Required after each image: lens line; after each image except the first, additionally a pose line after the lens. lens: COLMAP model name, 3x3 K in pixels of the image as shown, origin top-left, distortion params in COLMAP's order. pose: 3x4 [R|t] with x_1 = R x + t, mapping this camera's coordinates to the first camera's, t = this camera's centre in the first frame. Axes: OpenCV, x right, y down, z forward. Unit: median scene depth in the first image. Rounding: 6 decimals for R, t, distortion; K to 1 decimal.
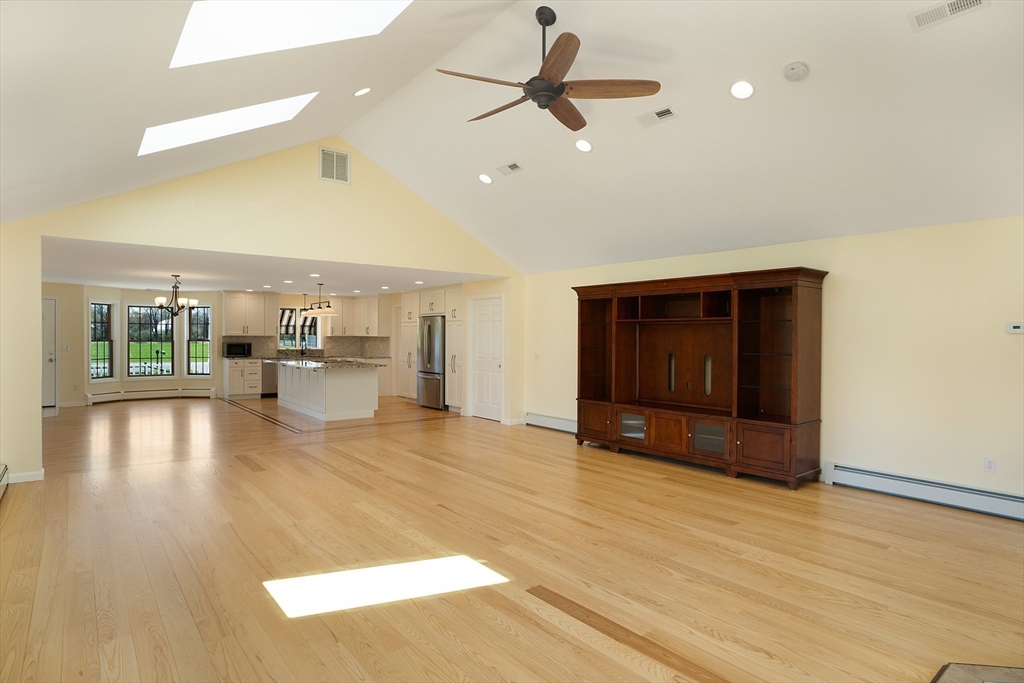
lens RADIAL K [[547.5, 0, 503.8], [0, 547.5, 346.7], [0, 0, 1]] dist [-0.039992, 0.010011]
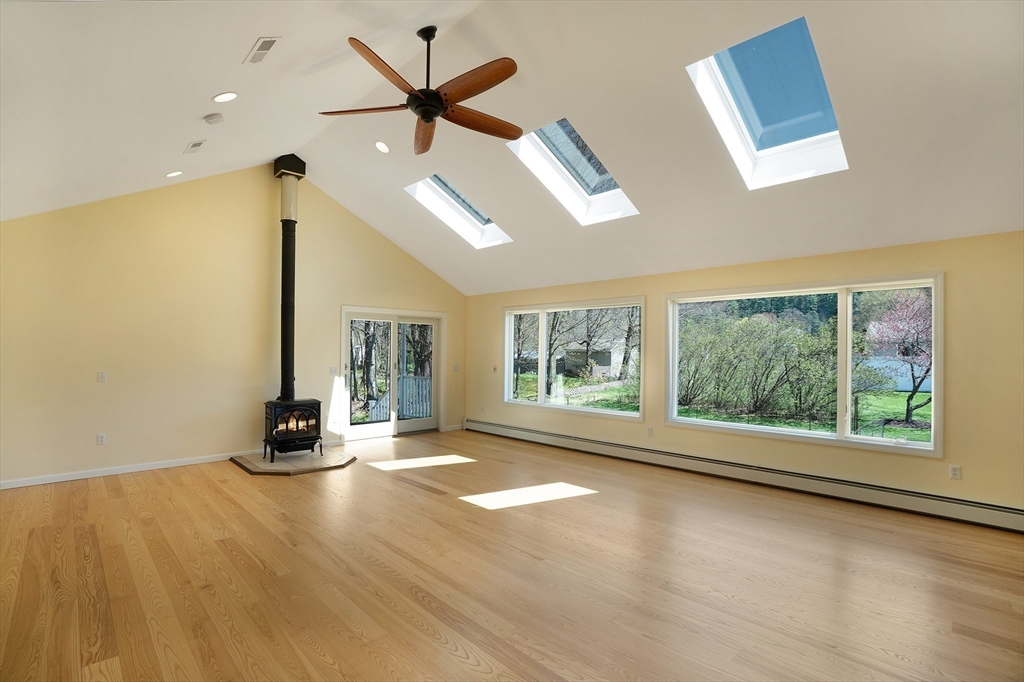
lens RADIAL K [[478.4, 0, 502.5], [0, 478.4, 343.0], [0, 0, 1]] dist [-0.059314, 0.018041]
pose [[-0.996391, -0.014084, -0.083701, 0.000765], [-0.014401, 0.999891, 0.003183, -0.012907], [0.083647, 0.004377, -0.996486, 0.679240]]
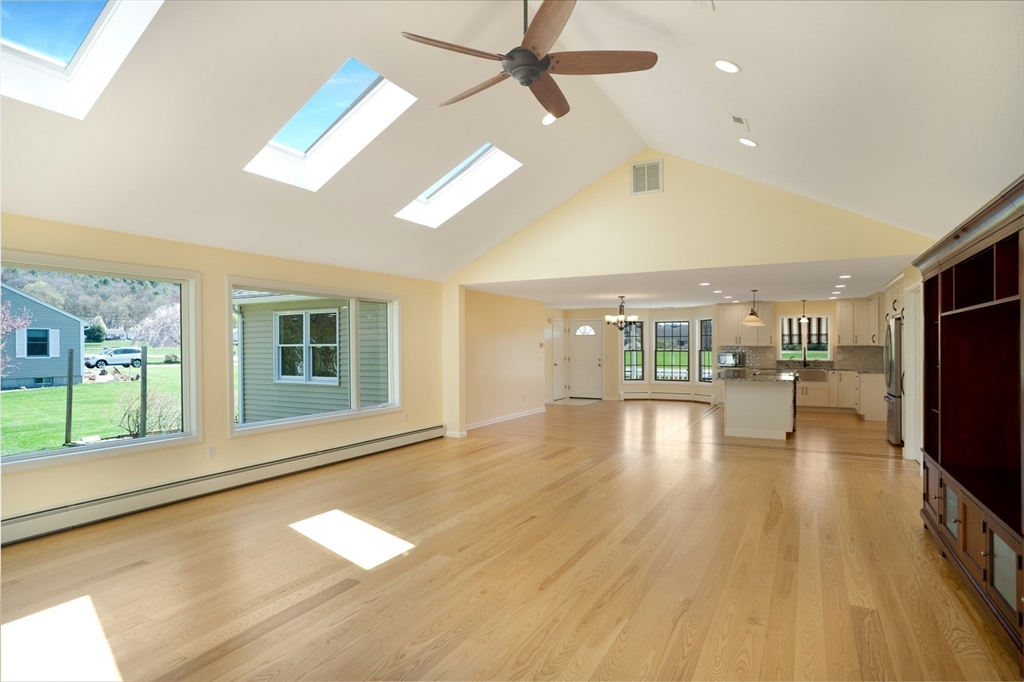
lens RADIAL K [[547.5, 0, 521.9], [0, 547.5, 343.0], [0, 0, 1]] dist [-0.039992, 0.010011]
pose [[0.400468, -0.012880, -0.916220, 0.312985], [-0.011674, 0.999748, -0.019157, -0.001633], [0.916237, 0.018368, 0.400216, 0.232675]]
